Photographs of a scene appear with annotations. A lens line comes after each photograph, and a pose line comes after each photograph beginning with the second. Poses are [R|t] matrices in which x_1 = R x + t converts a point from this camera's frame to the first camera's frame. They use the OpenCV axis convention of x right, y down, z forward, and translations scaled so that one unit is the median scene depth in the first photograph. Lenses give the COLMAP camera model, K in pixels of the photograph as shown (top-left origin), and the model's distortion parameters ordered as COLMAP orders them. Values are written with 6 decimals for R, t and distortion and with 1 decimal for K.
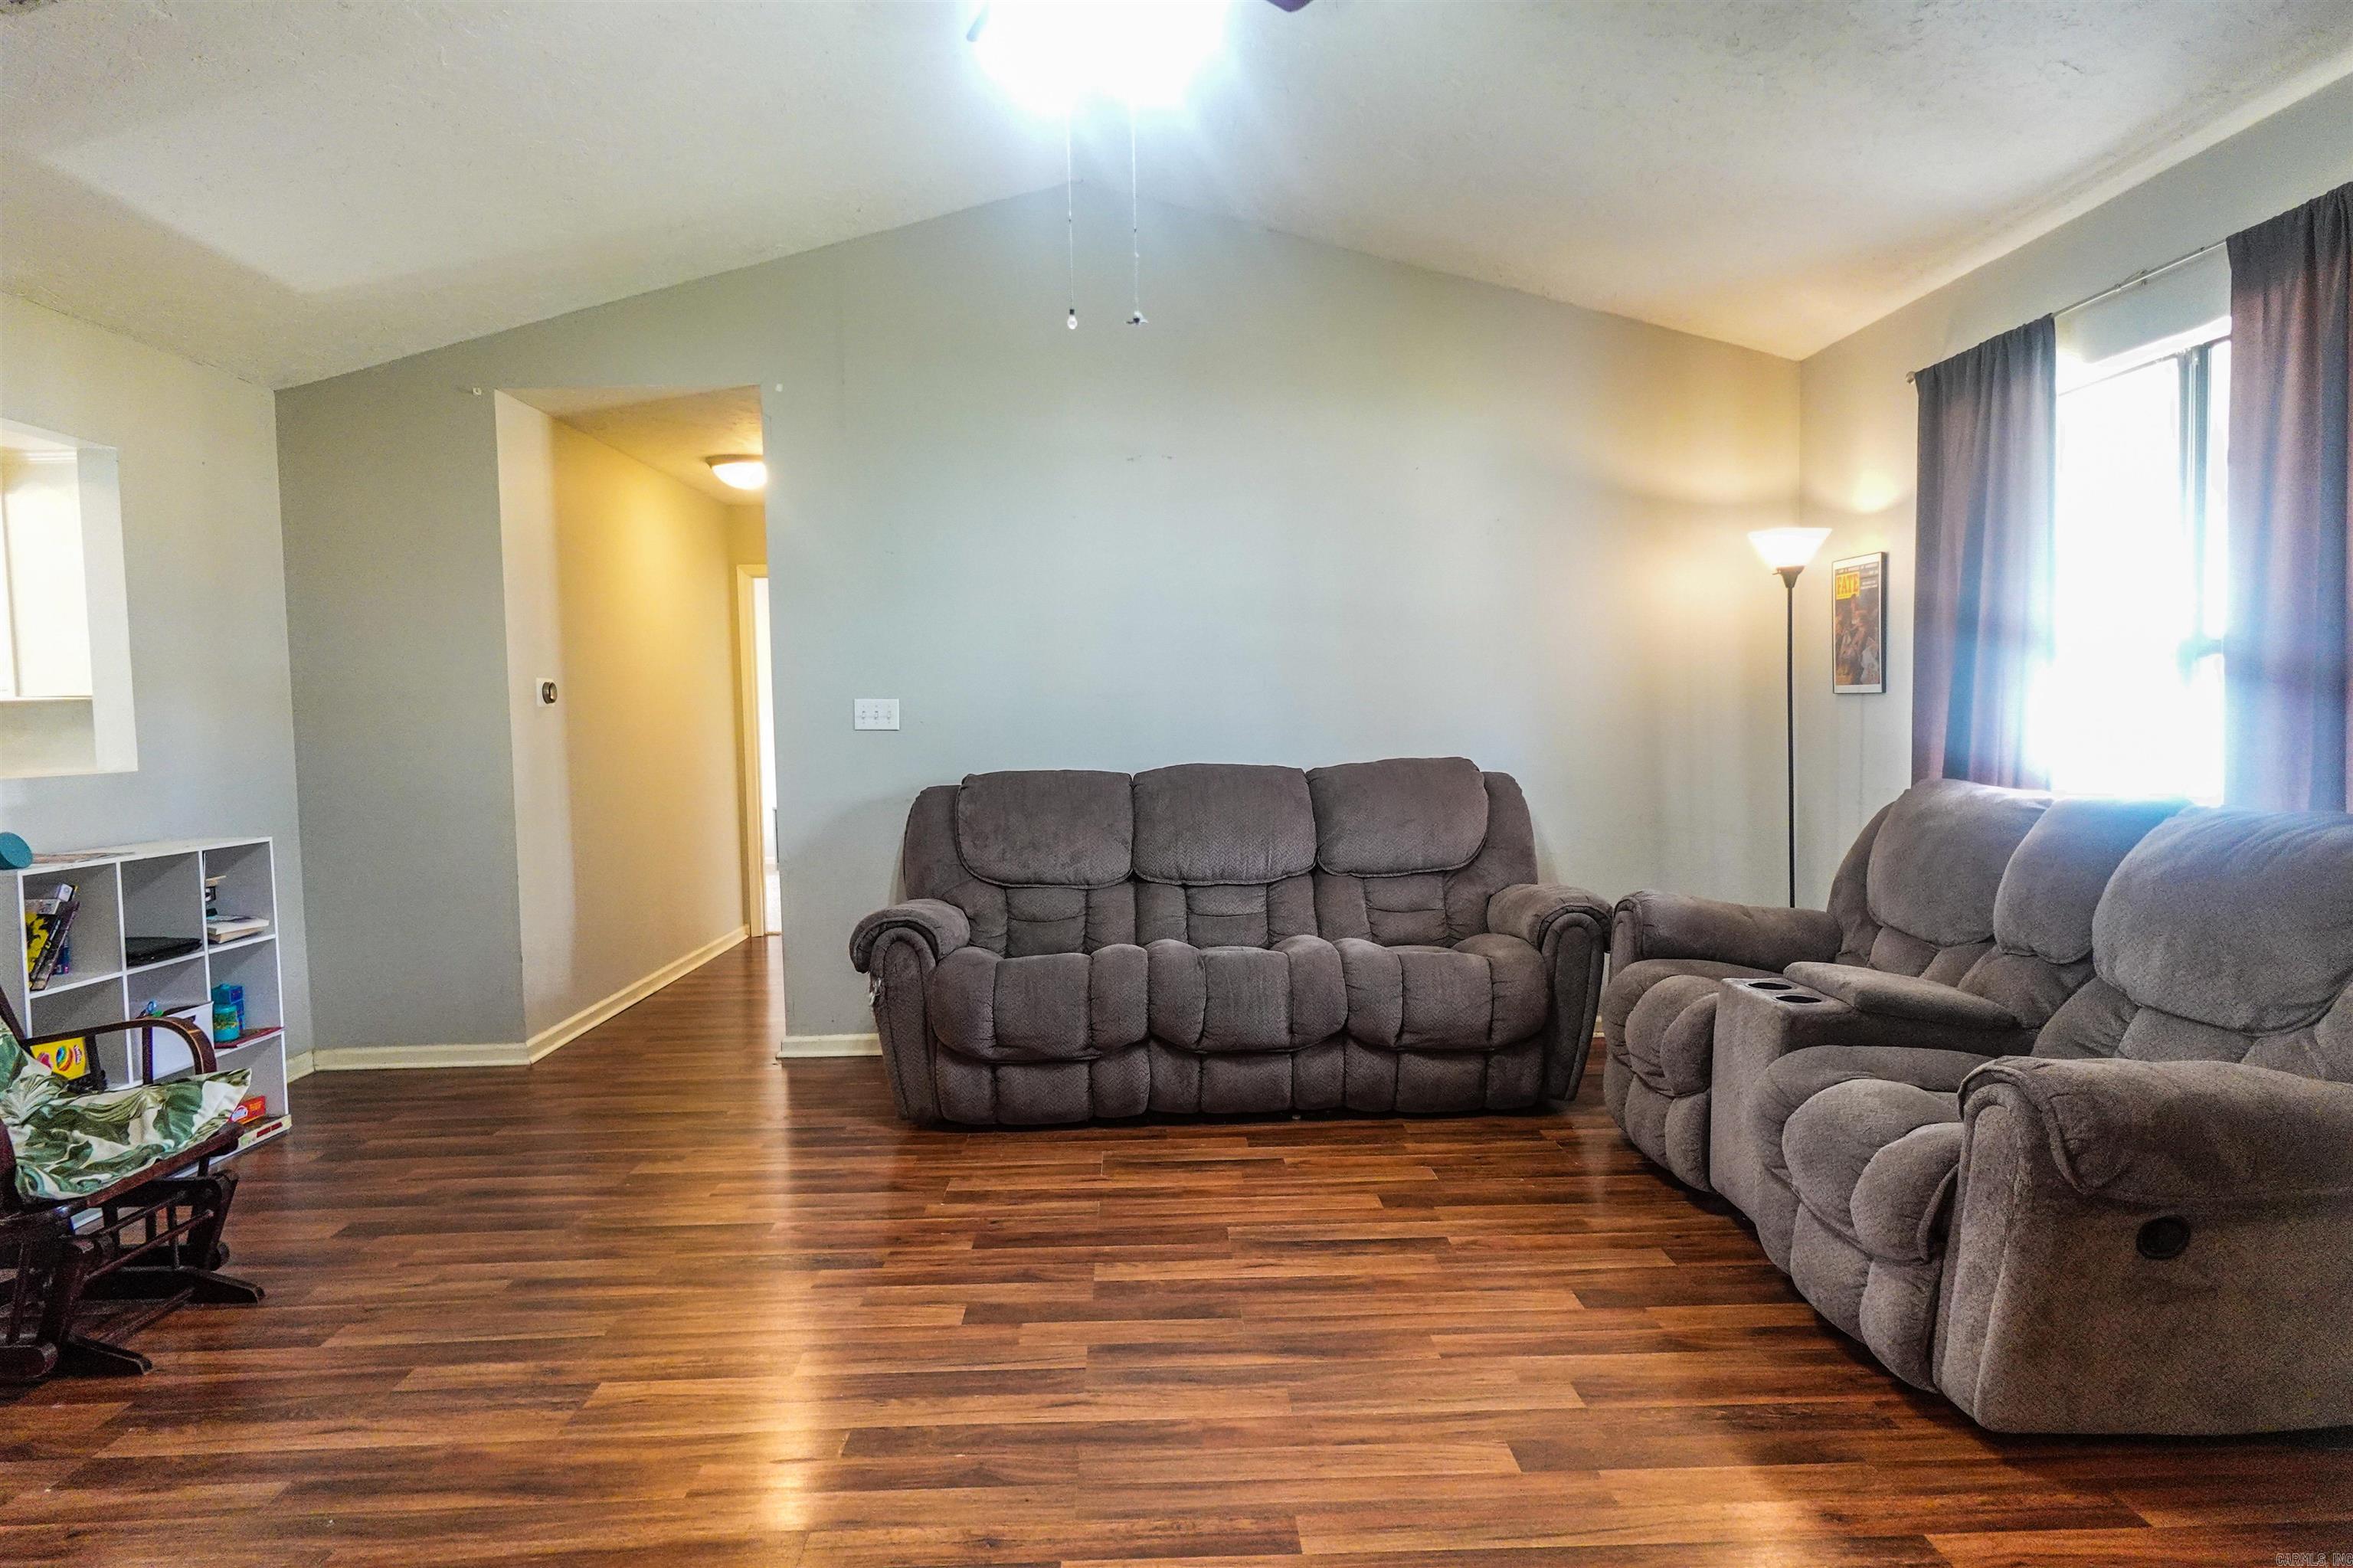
lens RADIAL K [[1329.8, 0, 1176.5], [0, 1329.8, 784.0], [0, 0, 1]] dist [0.003664, 0.001011]
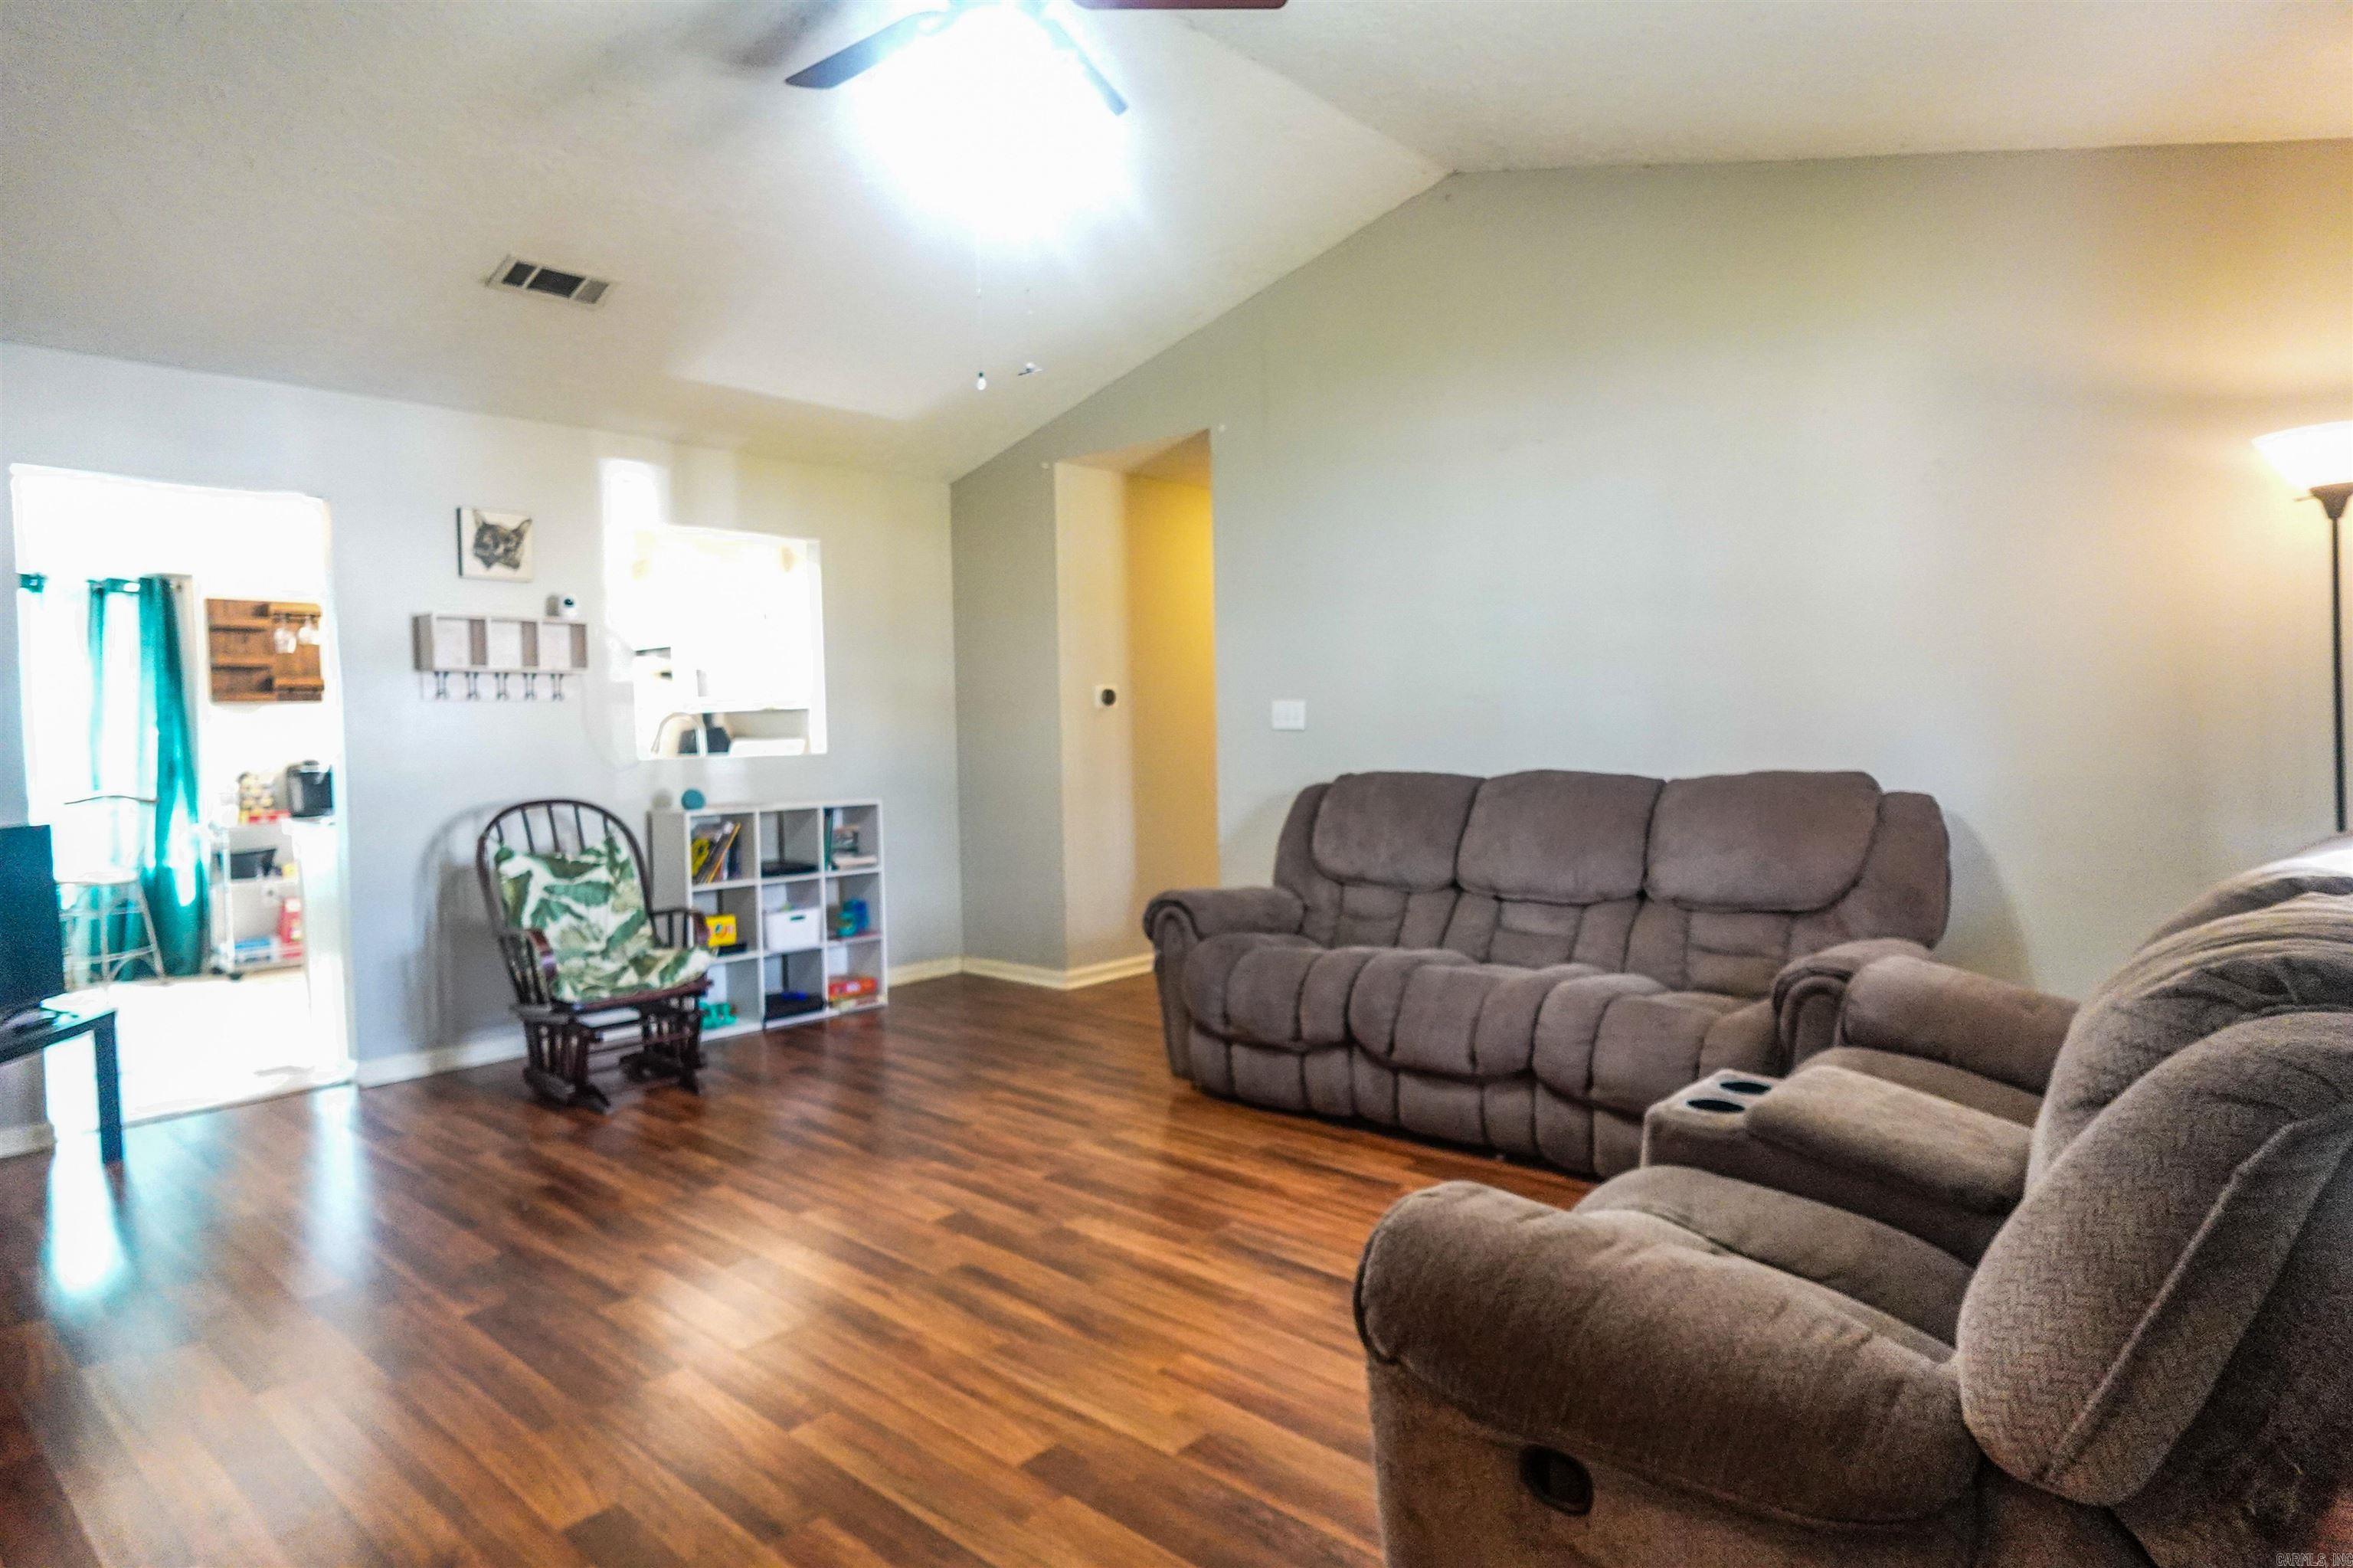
lens RADIAL K [[1329.8, 0, 1176.5], [0, 1329.8, 784.0], [0, 0, 1]] dist [0.003664, 0.001011]
pose [[0.722603, 0.037359, -0.690253, 0.573760], [-0.032525, 0.999270, 0.020035, -0.018022], [0.690497, 0.007973, 0.723291, 0.188022]]
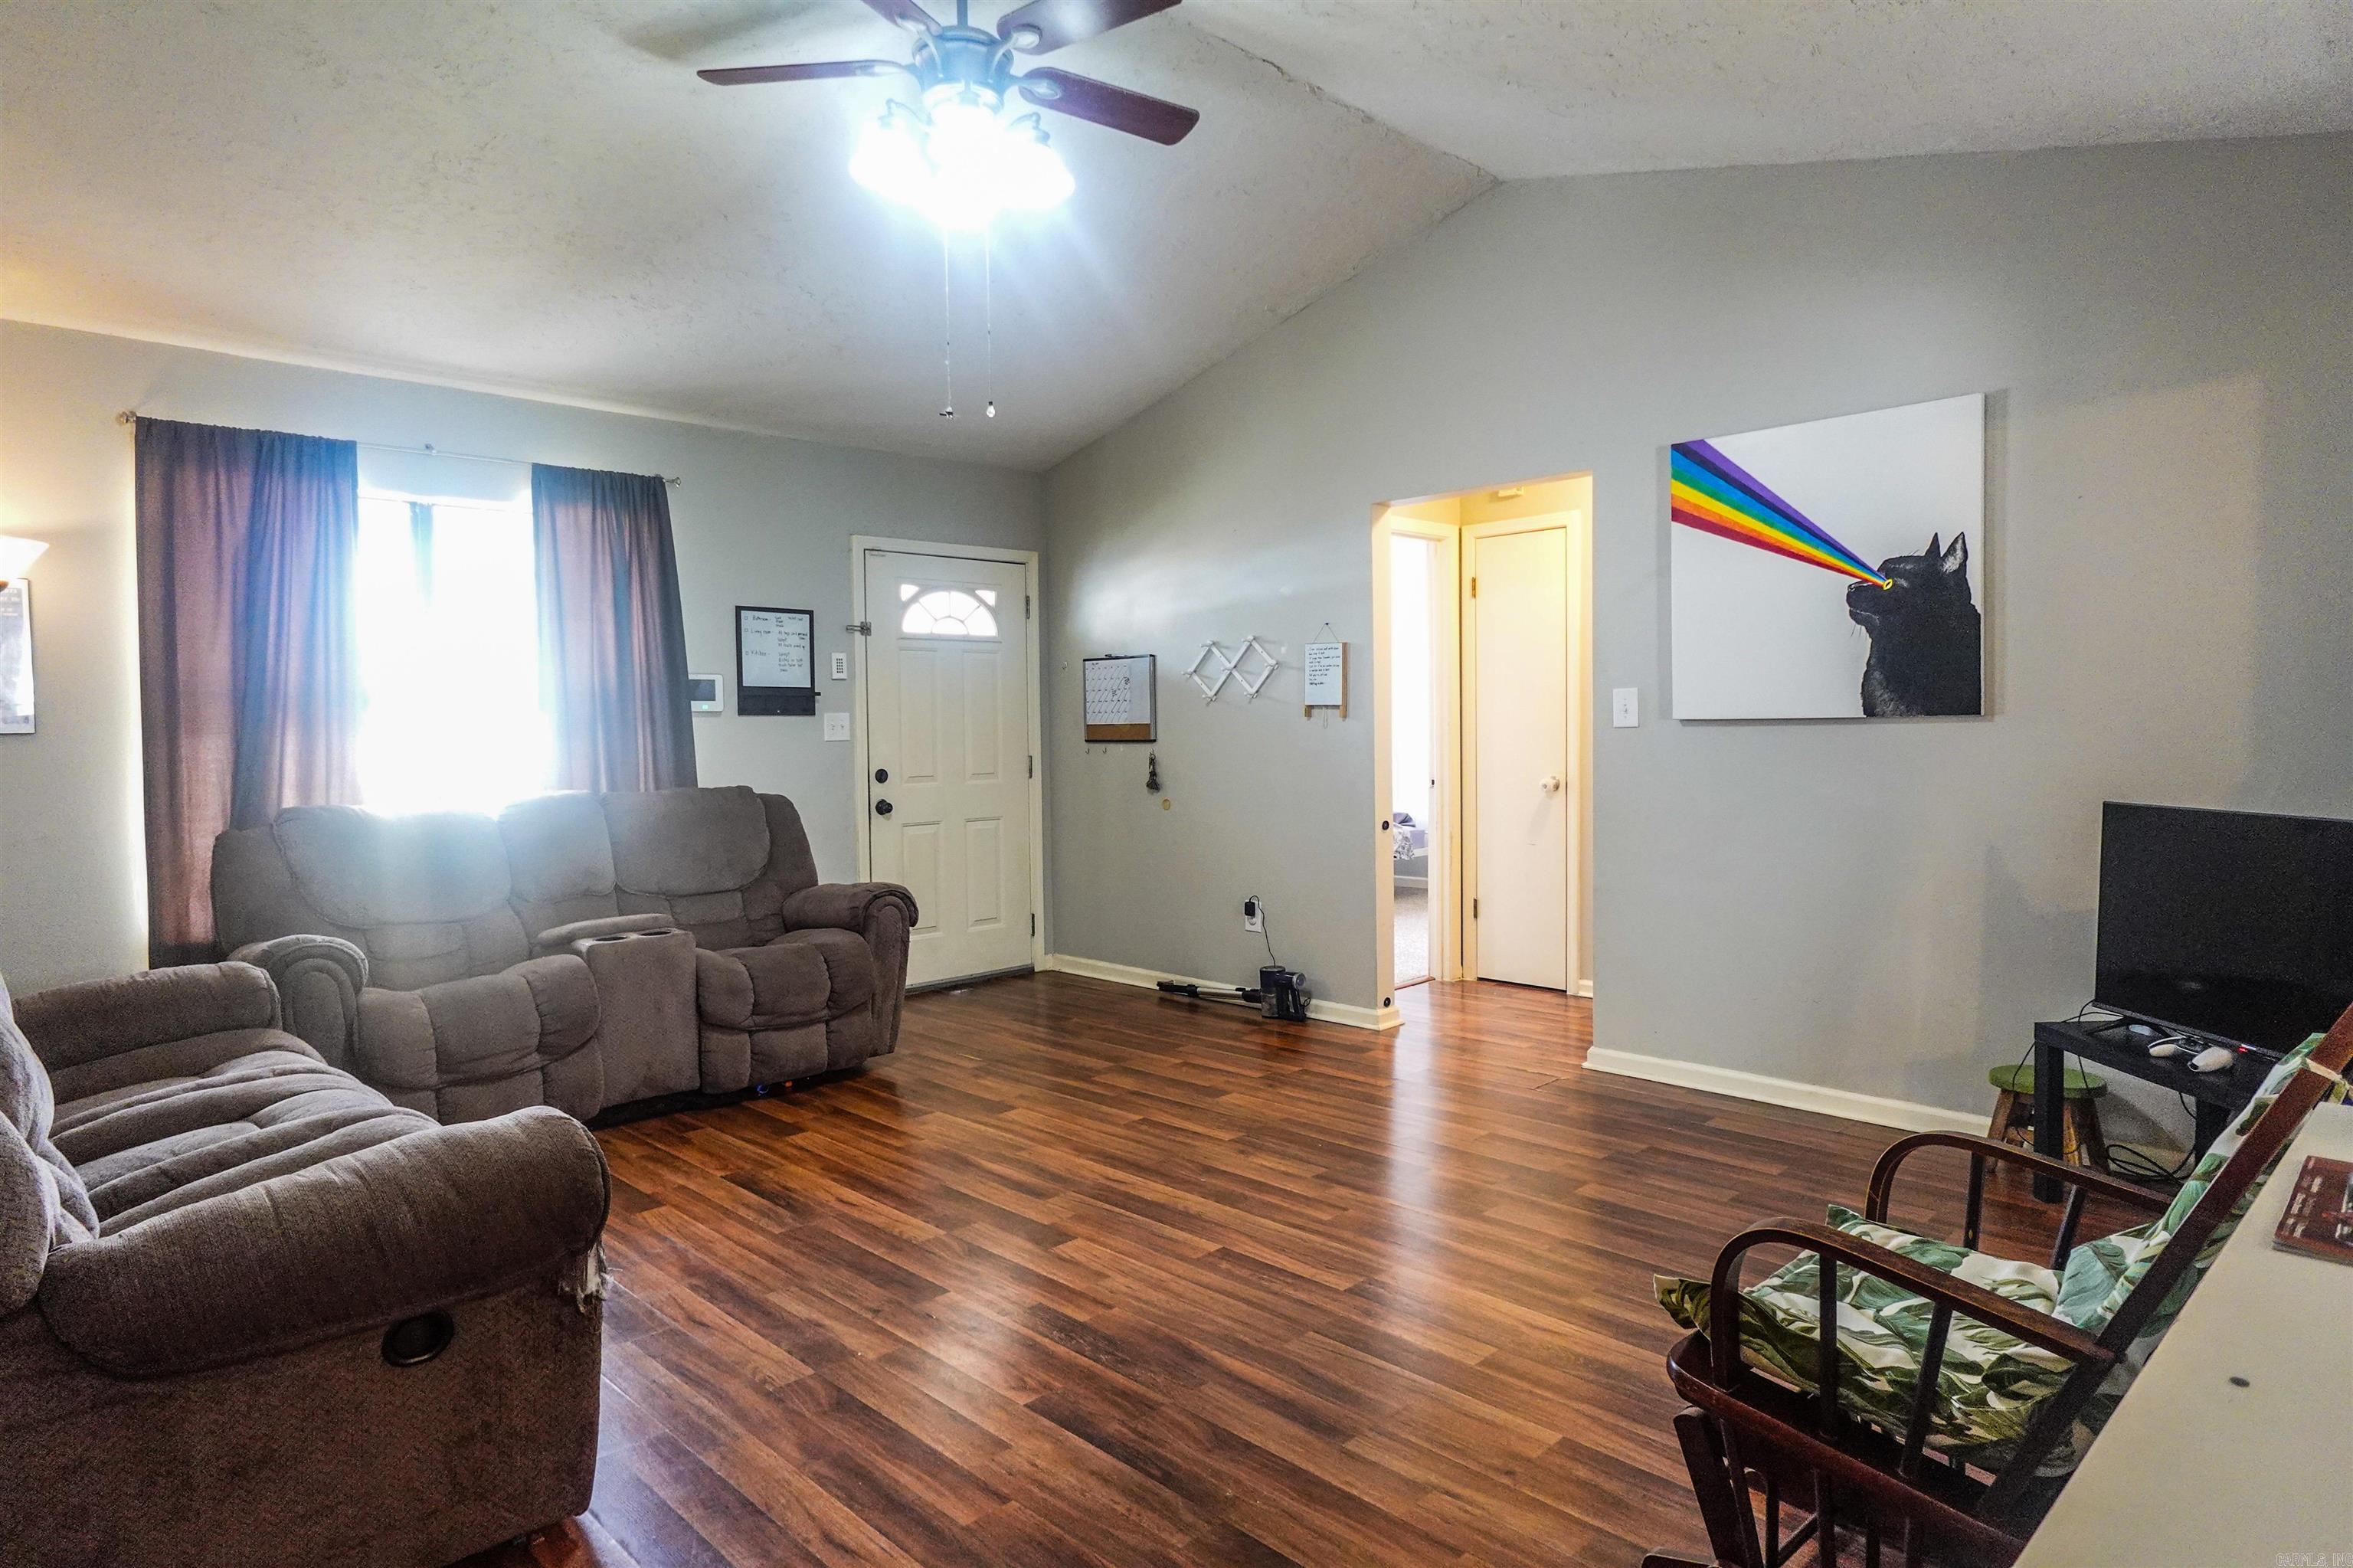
lens RADIAL K [[1355.0, 0, 1176.5], [0, 1355.0, 784.0], [0, 0, 1]] dist [-0.001484, -0.000351]
pose [[-0.678204, -0.000800, 0.734873, -0.763476], [0.071011, 0.995248, 0.066619, -0.045785], [-0.731435, 0.097365, -0.674925, 1.185375]]
